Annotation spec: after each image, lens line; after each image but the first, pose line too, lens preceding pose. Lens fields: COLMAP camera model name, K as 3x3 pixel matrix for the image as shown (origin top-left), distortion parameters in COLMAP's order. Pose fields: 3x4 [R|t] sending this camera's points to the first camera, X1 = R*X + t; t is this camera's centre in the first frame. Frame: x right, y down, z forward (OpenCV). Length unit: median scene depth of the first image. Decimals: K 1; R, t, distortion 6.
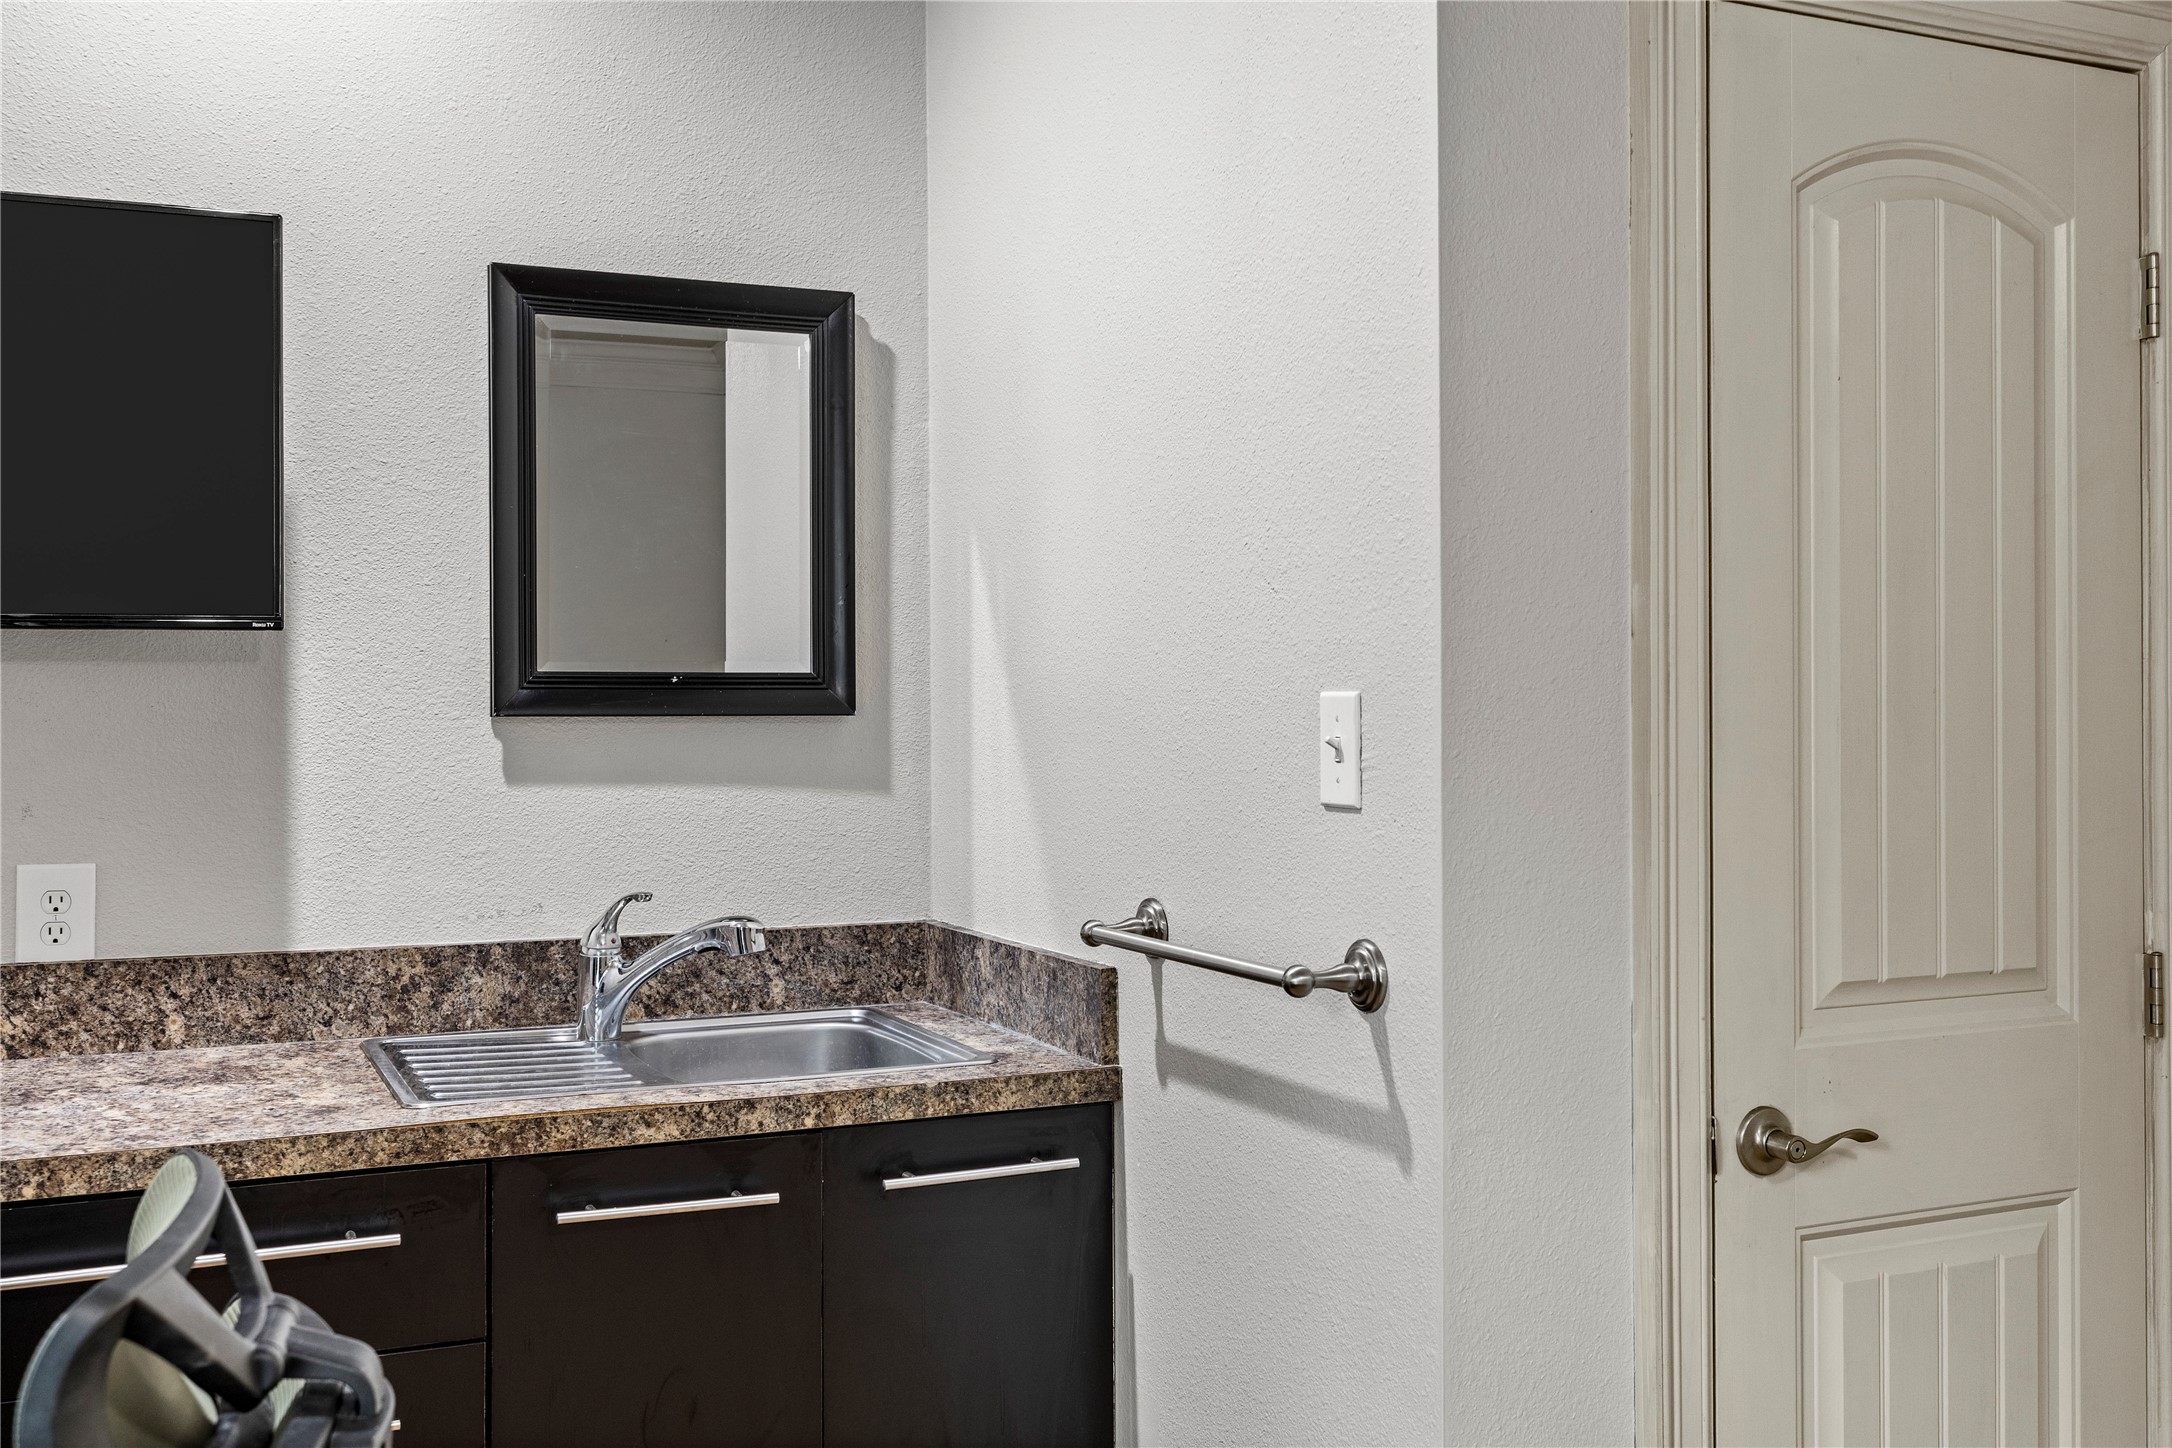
lens RADIAL K [[2134.4, 0, 1084.5], [0, 2134.4, 684.9], [0, 0, 1]] dist [0.001551, 0.002917]
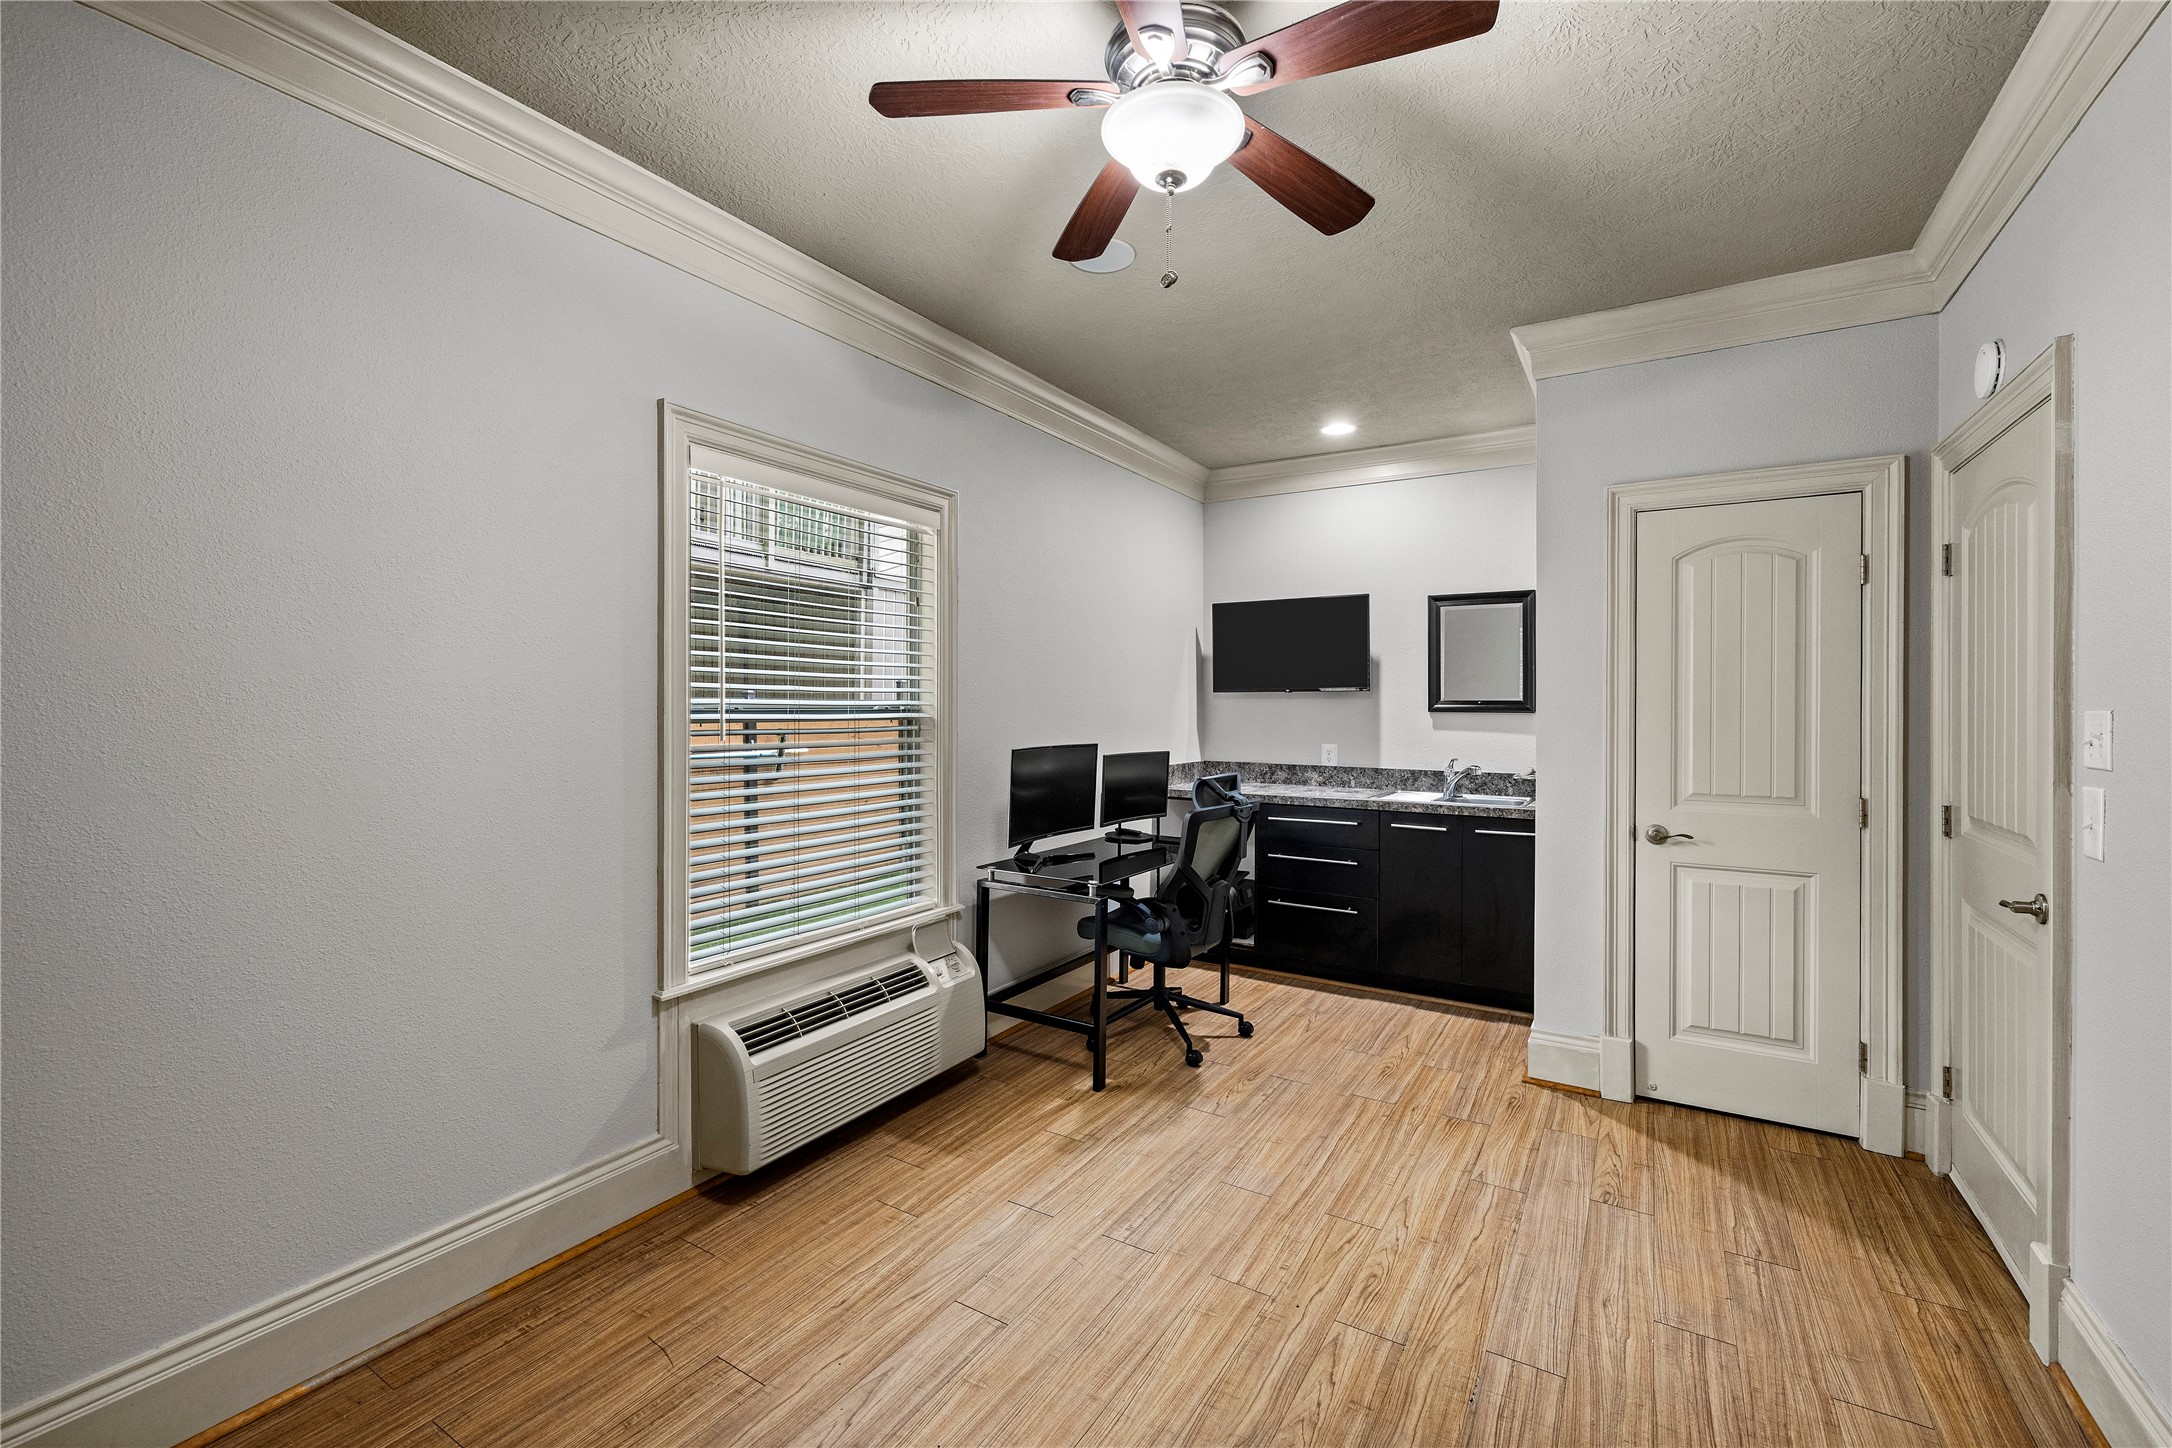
lens RADIAL K [[918.0, 0, 1087.8], [0, 918.0, 711.3], [0, 0, 1]] dist [-0.002392, 0.000315]
pose [[0.552141, 0.007739, -0.833715, 0.852248], [-0.001357, 0.999964, 0.008384, -0.000289], [0.833750, -0.003498, 0.552131, -0.489466]]
